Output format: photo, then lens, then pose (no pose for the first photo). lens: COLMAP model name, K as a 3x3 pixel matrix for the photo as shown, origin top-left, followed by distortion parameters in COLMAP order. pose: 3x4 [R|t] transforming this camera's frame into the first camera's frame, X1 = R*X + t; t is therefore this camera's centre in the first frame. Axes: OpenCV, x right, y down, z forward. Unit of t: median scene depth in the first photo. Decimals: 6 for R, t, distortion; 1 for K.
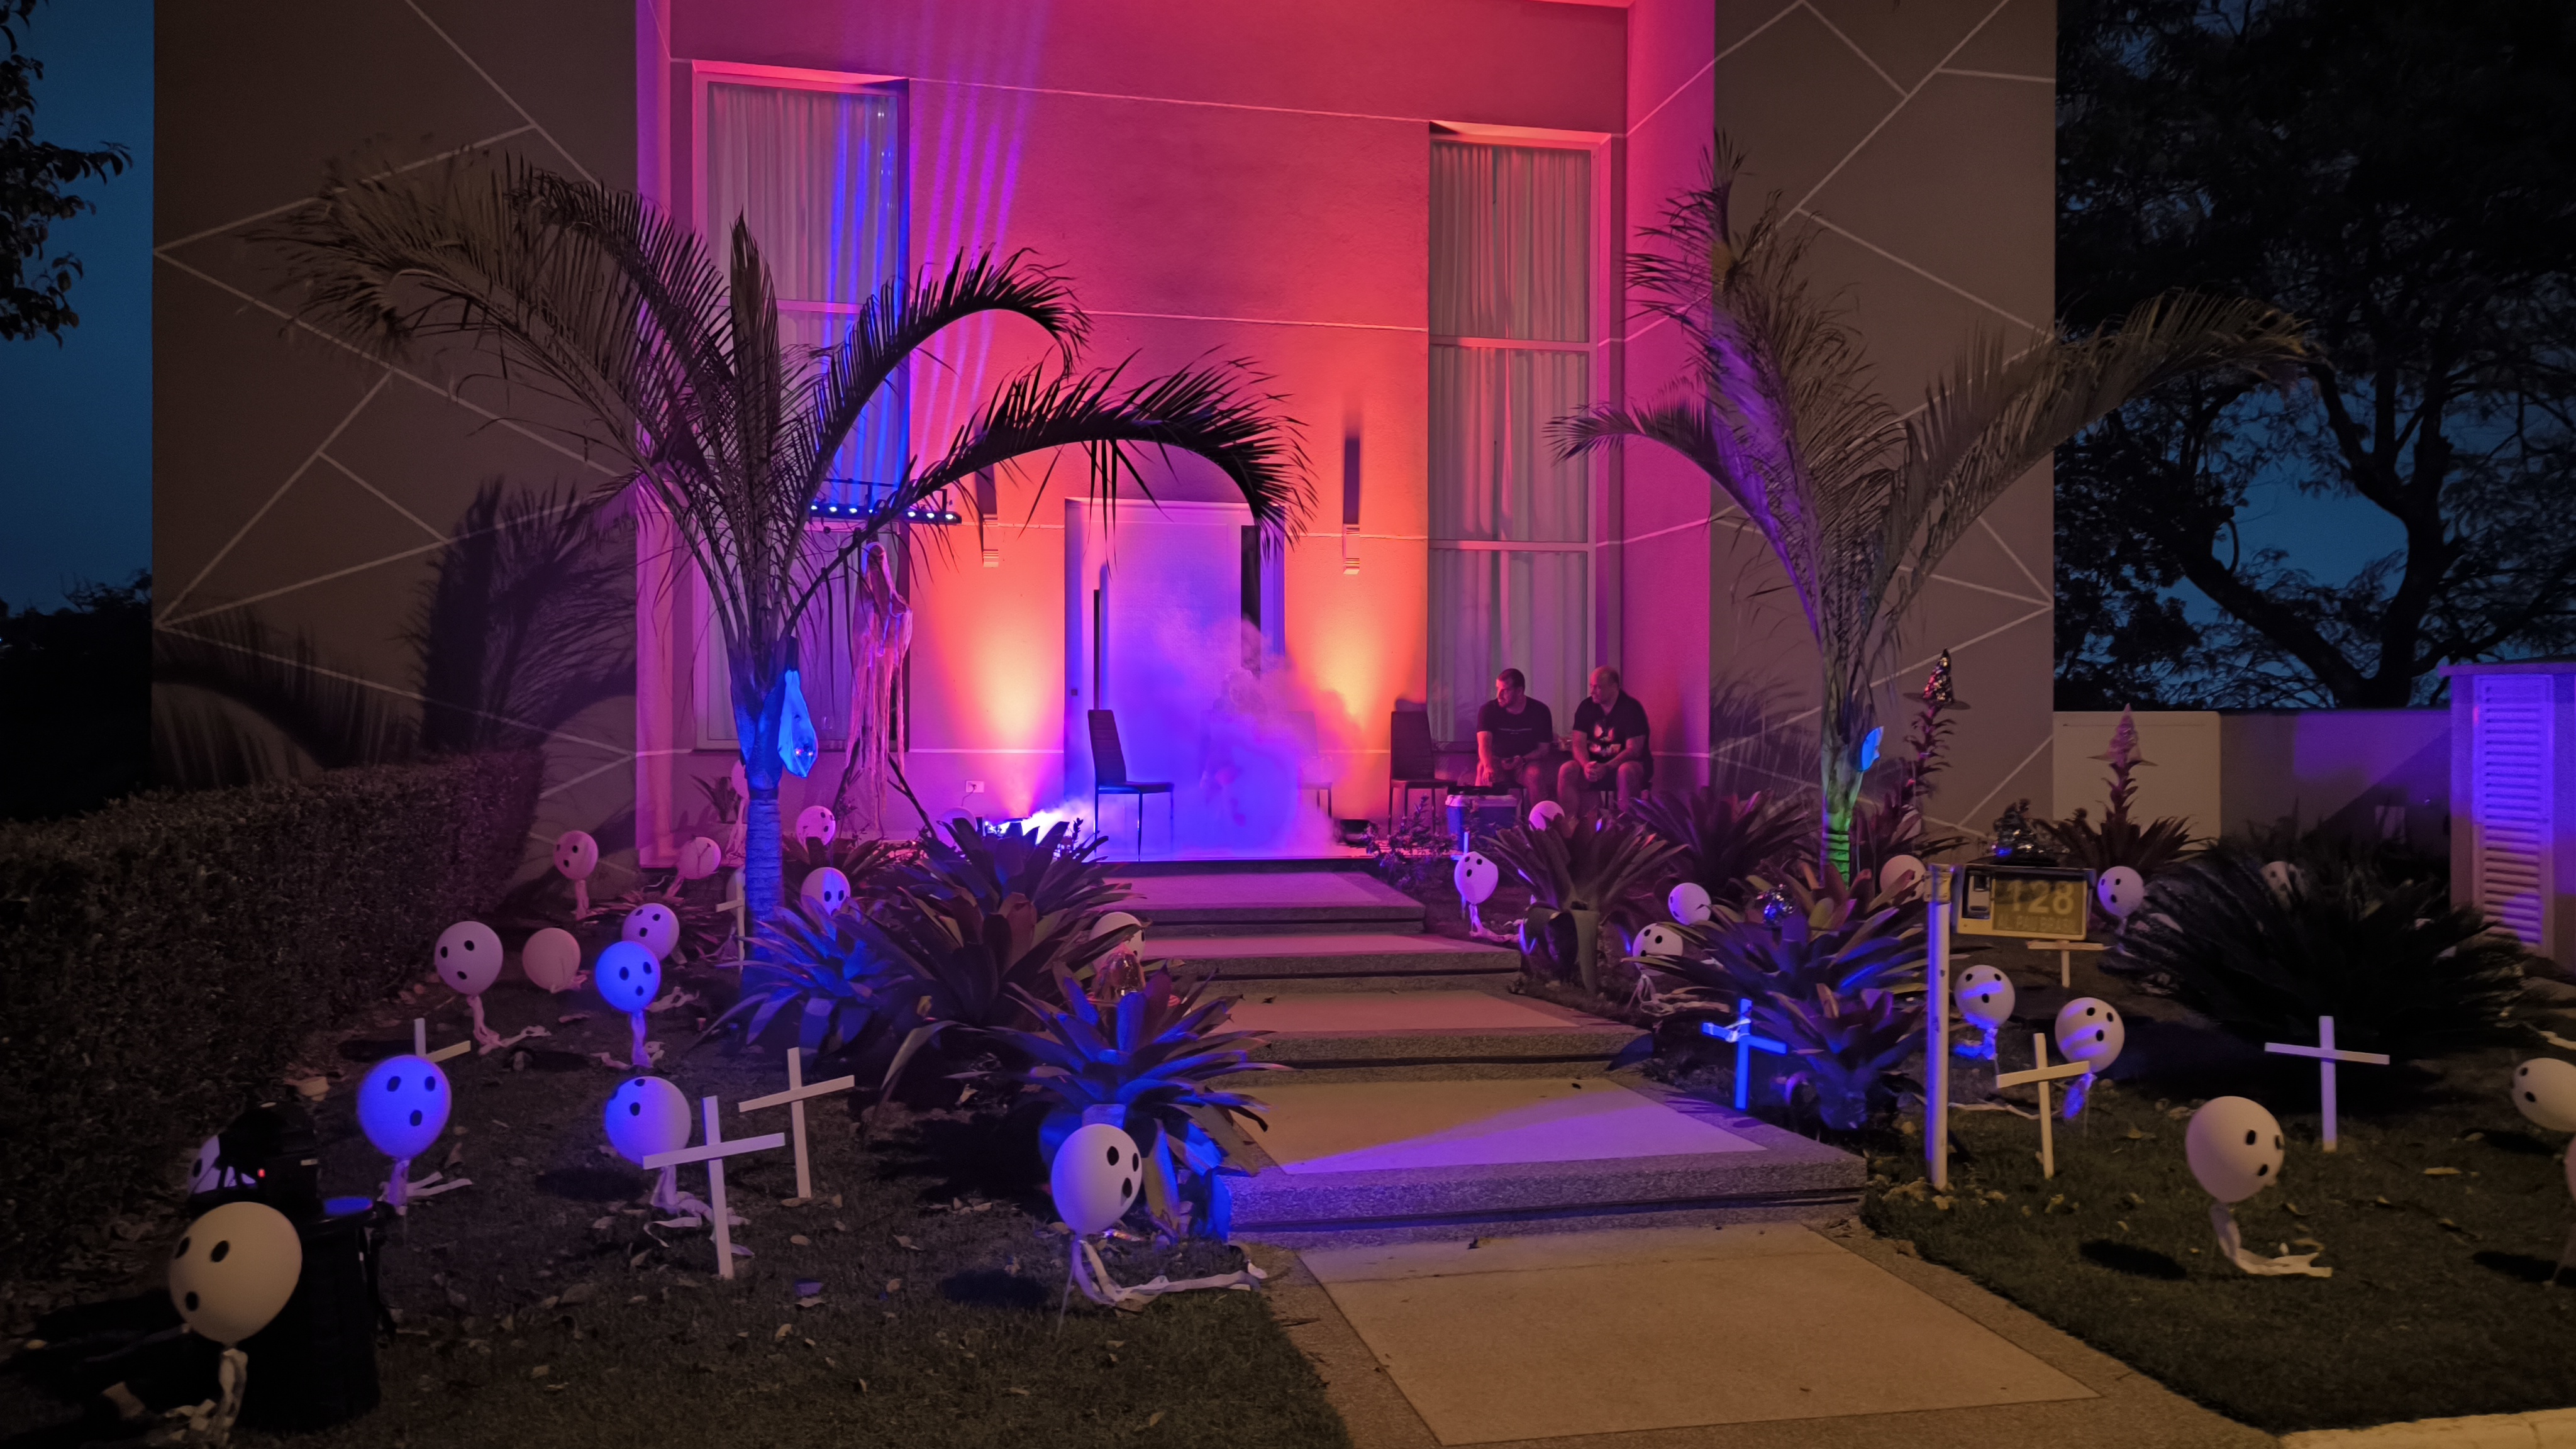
lens RADIAL K [[1876.3, 0, 1312.2], [0, 1876.3, 760.0], [0, 0, 1]] dist [0.077848, -0.126462]
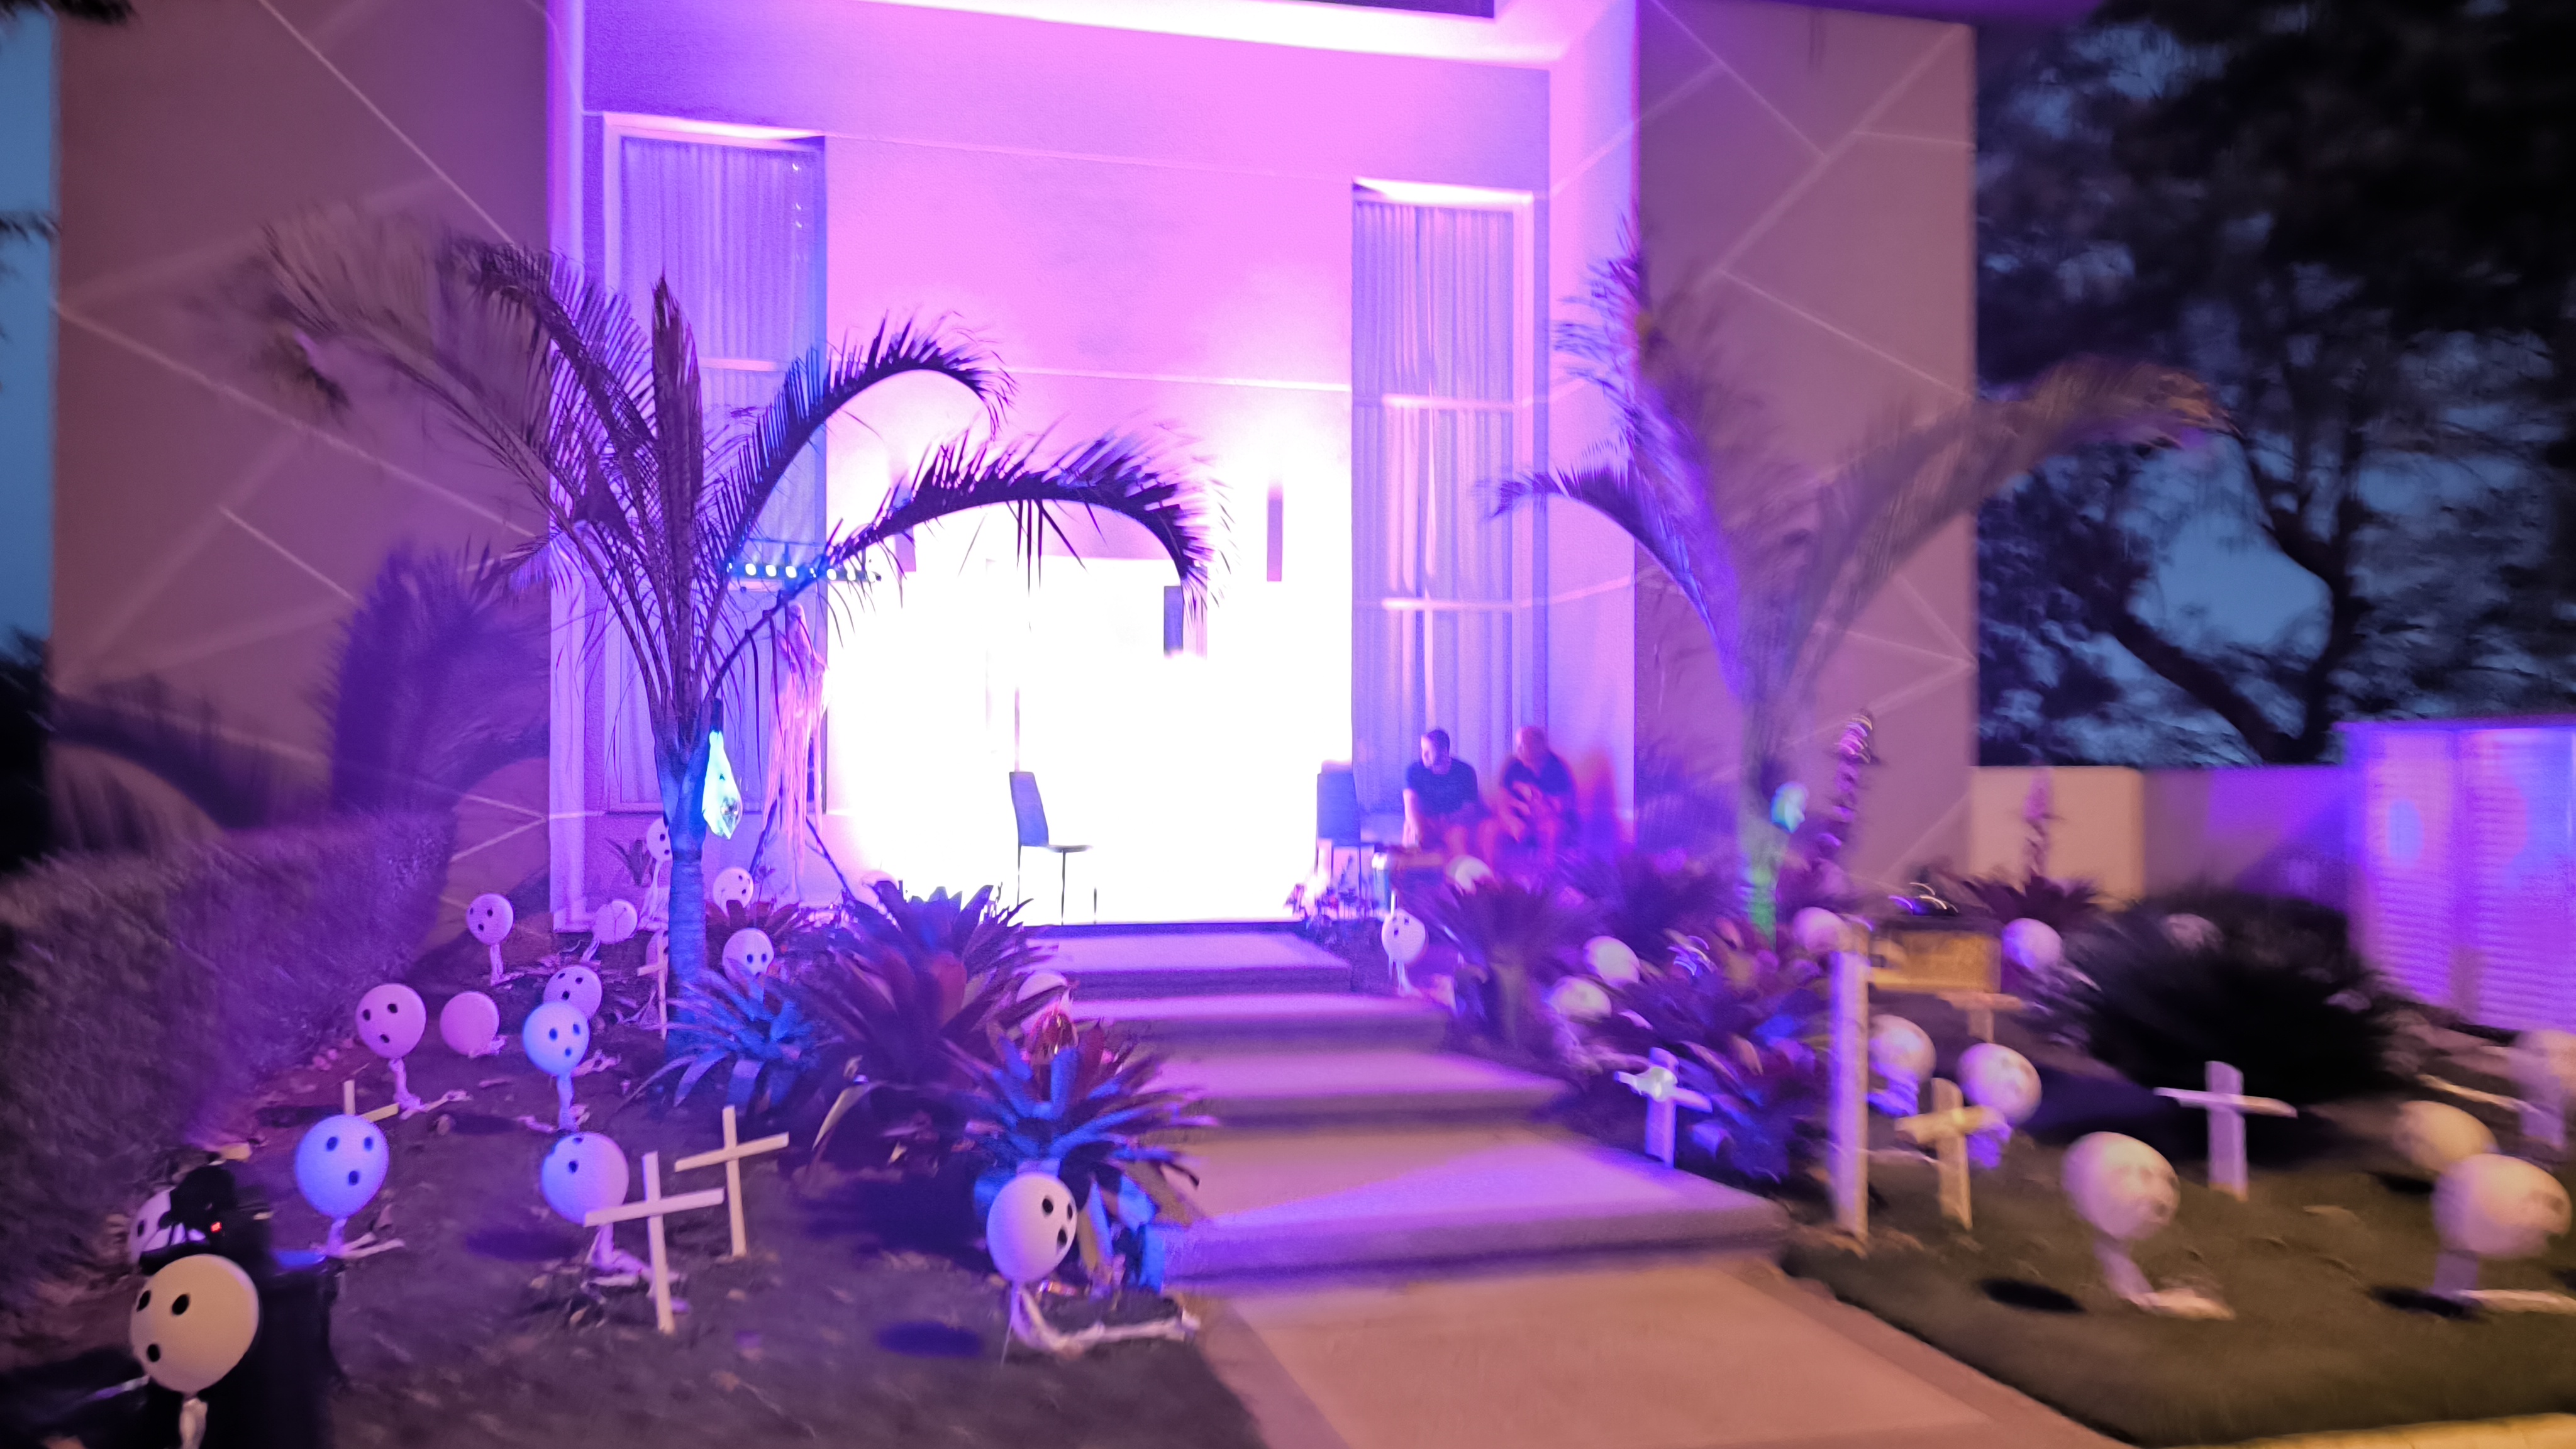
lens RADIAL K [[1961.6, 0, 1293.8], [0, 1961.6, 785.9], [0, 0, 1]] dist [0.022934, -0.000921]
pose [[0.999462, -0.002530, 0.032709, -0.004763], [0.003110, 0.999839, -0.017700, 0.000343], [-0.032659, 0.017792, 0.999308, -0.044892]]
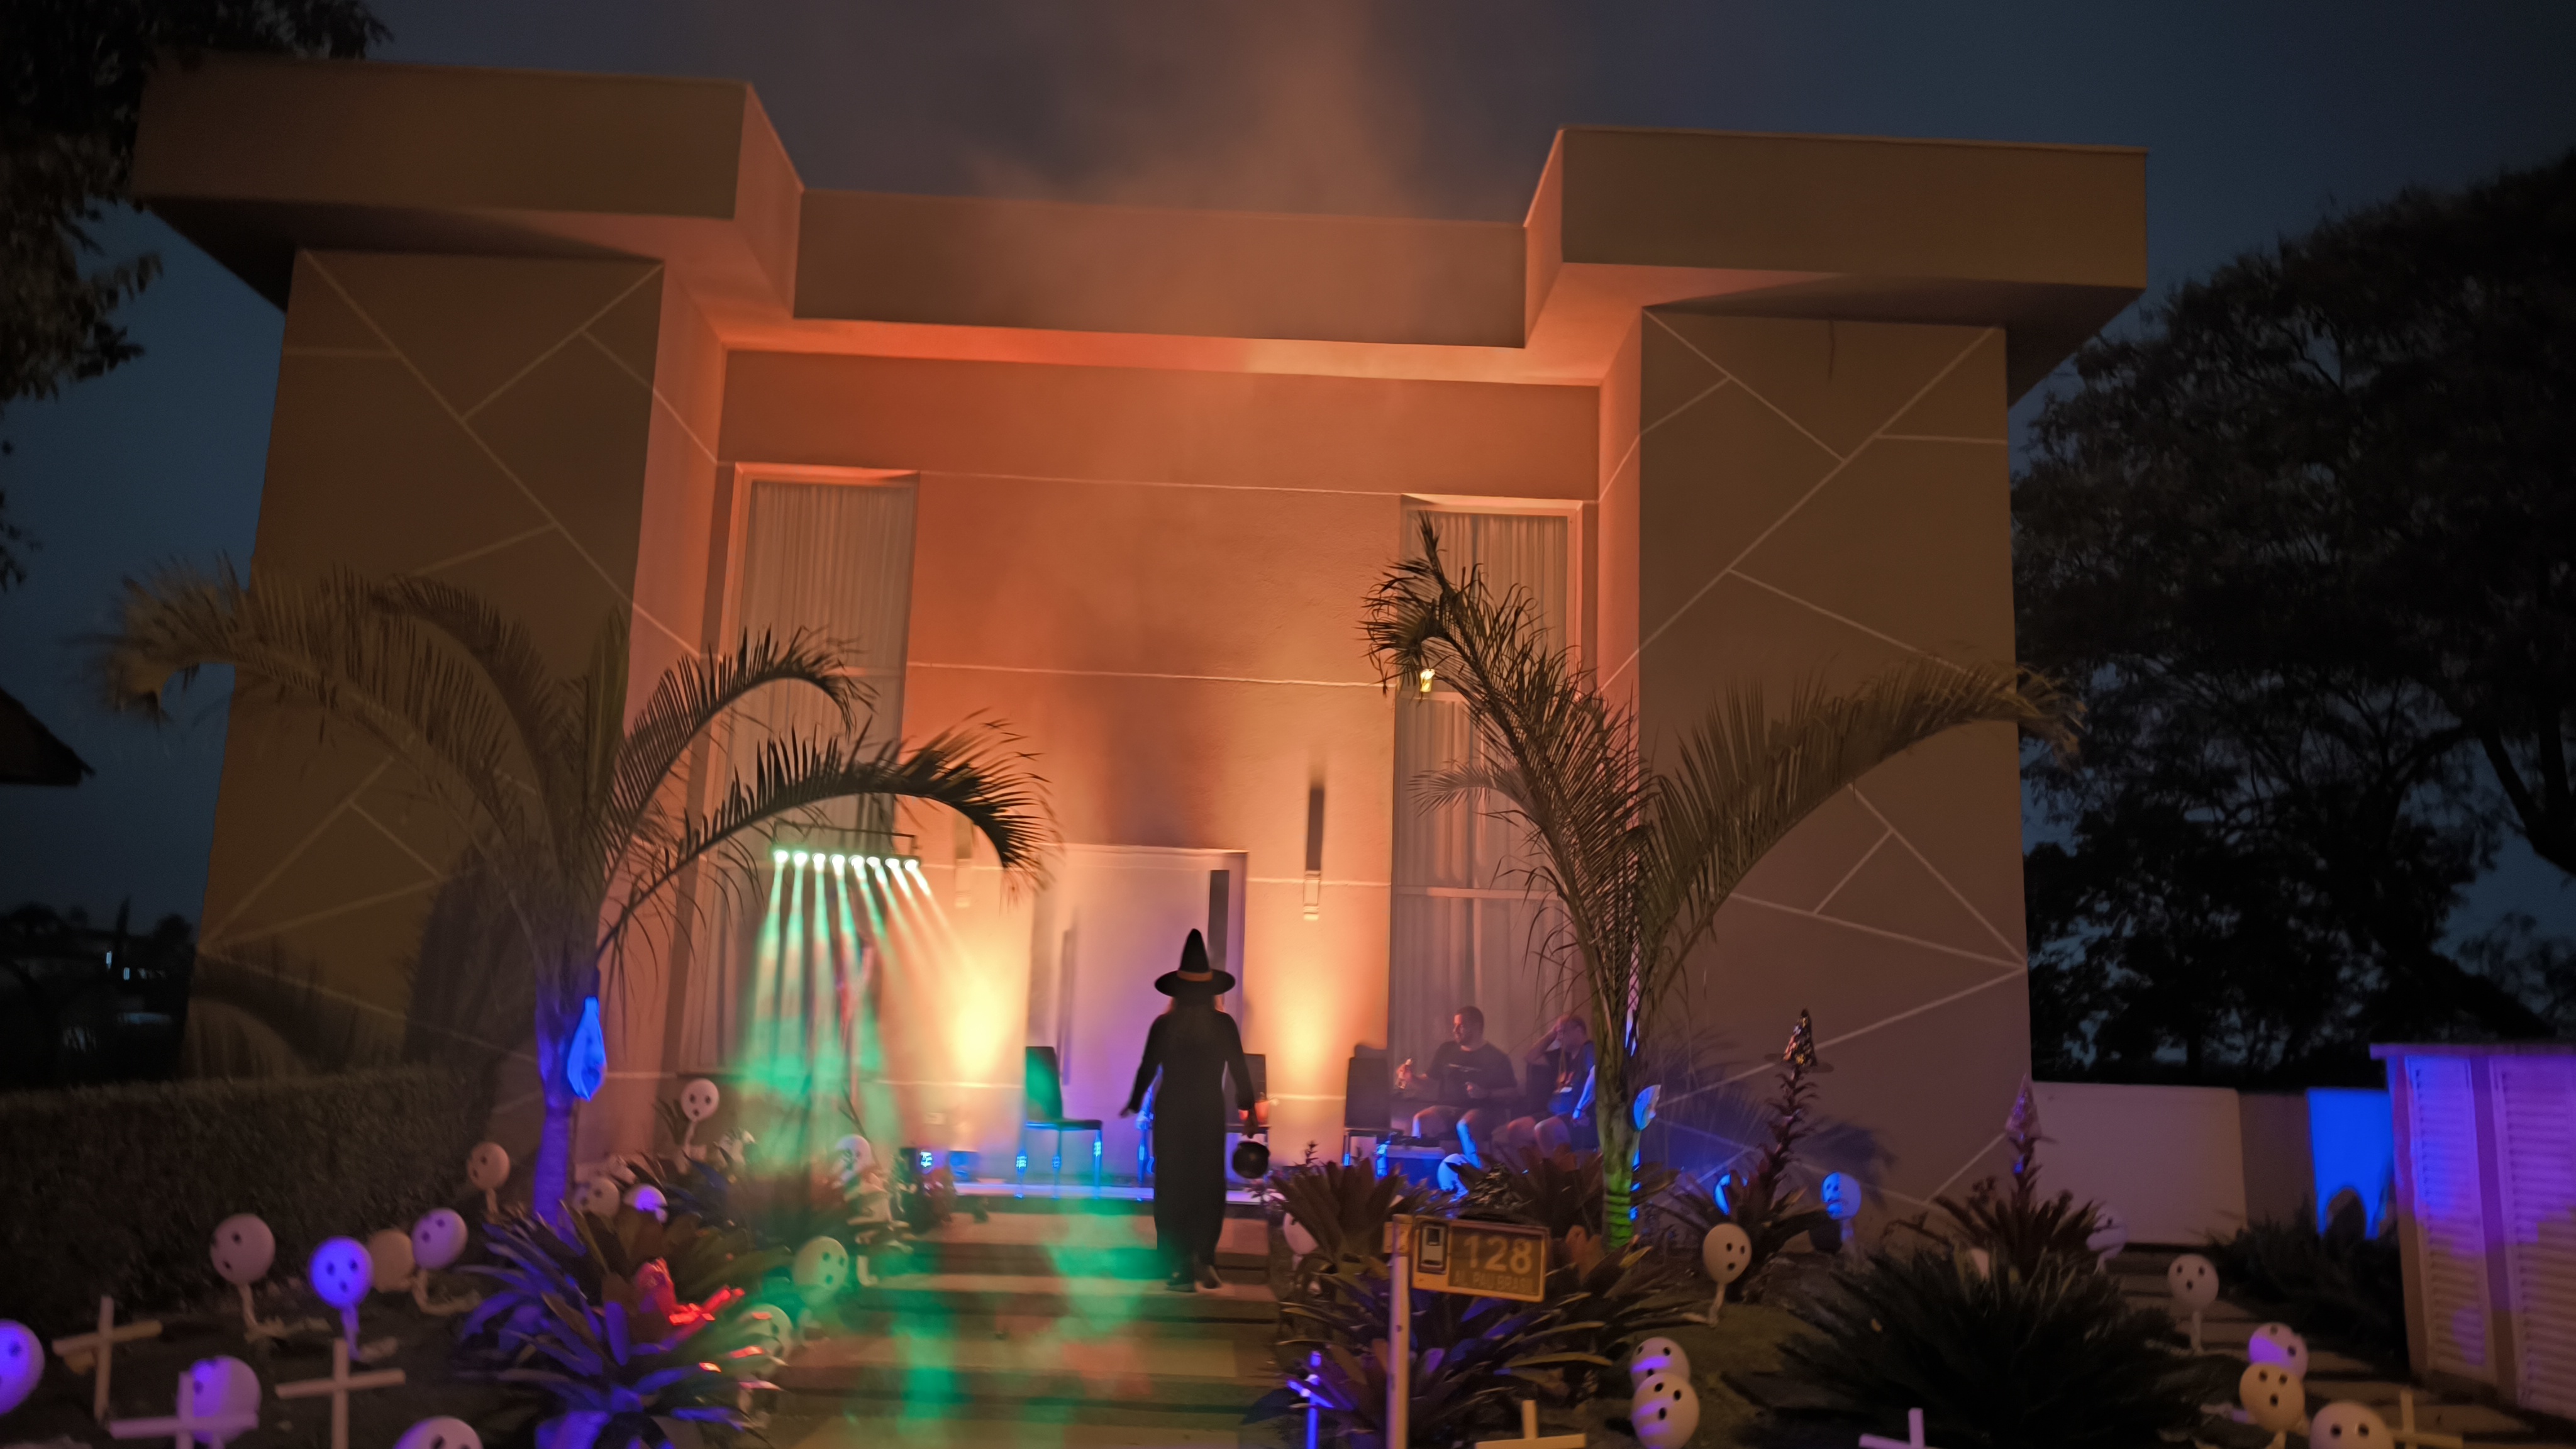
lens RADIAL K [[1928.3, 0, 1288.0], [0, 1928.3, 724.5], [0, 0, 1]] dist [0.037880, -0.001487]
pose [[0.979308, -0.002961, -0.202355, 0.312501], [-0.036873, 0.980545, -0.192798, -0.000573], [0.198989, 0.196270, 0.960147, -0.038393]]
